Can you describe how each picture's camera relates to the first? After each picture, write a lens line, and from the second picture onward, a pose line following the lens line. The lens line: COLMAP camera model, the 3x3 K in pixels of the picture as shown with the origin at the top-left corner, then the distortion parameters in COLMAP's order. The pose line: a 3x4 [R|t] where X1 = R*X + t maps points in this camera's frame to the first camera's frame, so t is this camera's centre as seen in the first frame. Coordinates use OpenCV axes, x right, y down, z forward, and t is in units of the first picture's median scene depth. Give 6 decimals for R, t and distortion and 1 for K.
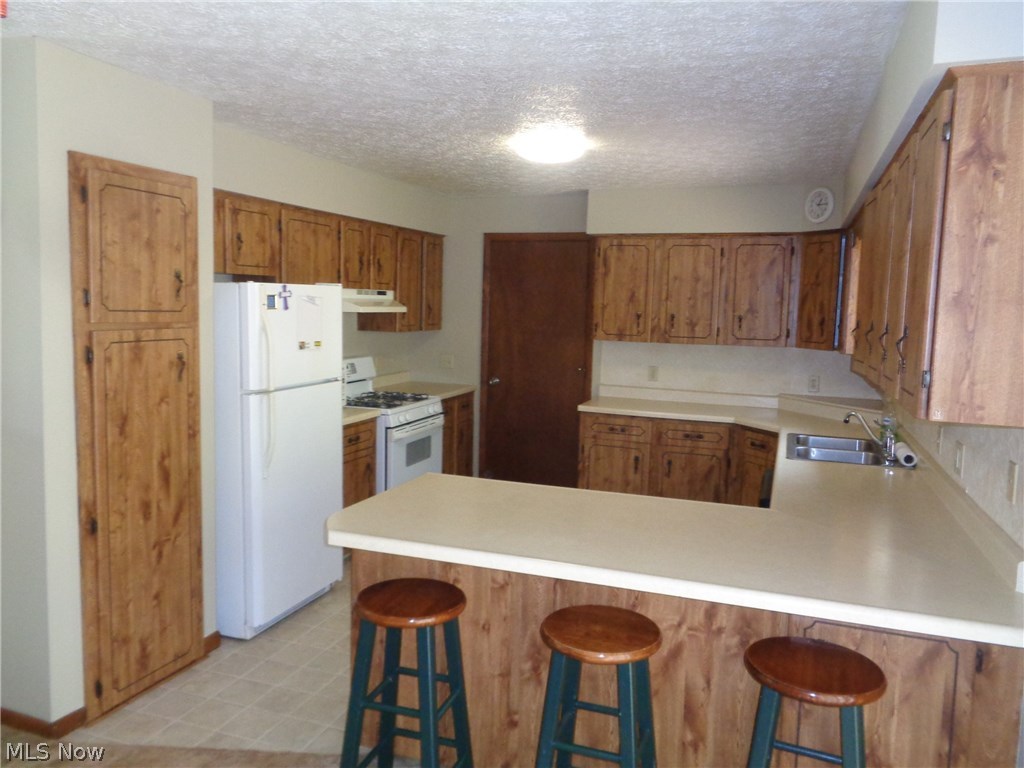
lens RADIAL K [[779.0, 0, 515.4], [0, 779.0, 384.4], [0, 0, 1]] dist [-0.000397, 0.000190]
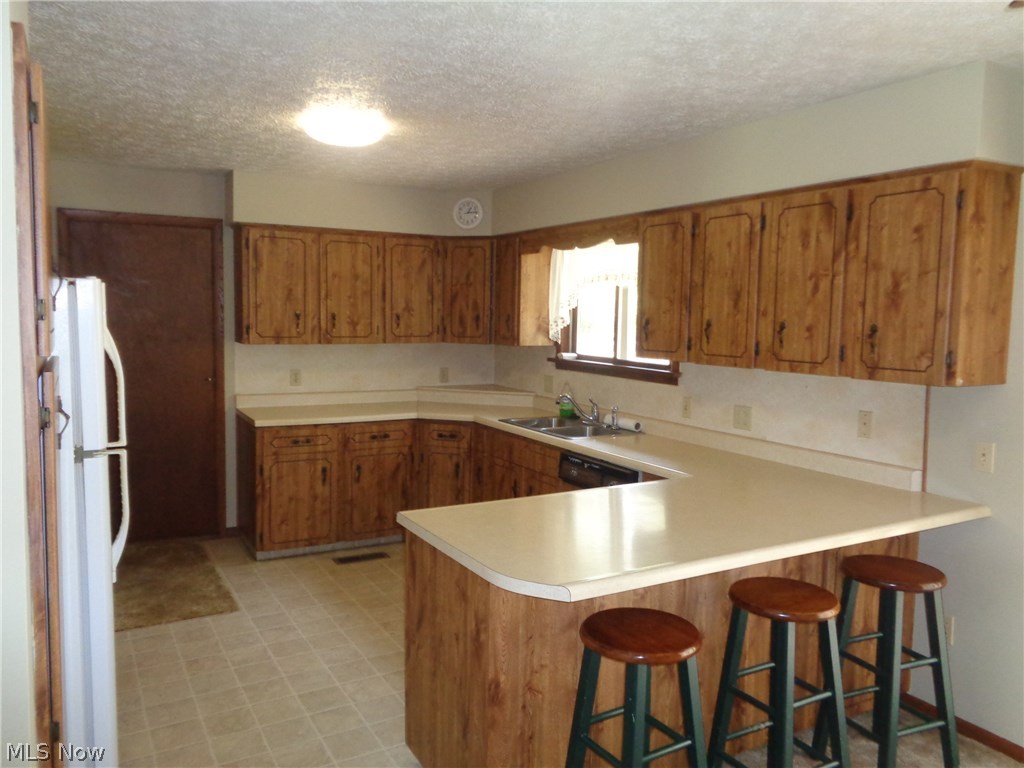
lens RADIAL K [[779.0, 0, 516.0], [0, 779.0, 381.1], [0, 0, 1]] dist [-0.000397, 0.000190]
pose [[0.637951, -0.083759, 0.765508, -0.401883], [0.077614, 0.995999, 0.044297, -0.033286], [-0.766156, 0.031155, 0.641899, 0.225598]]
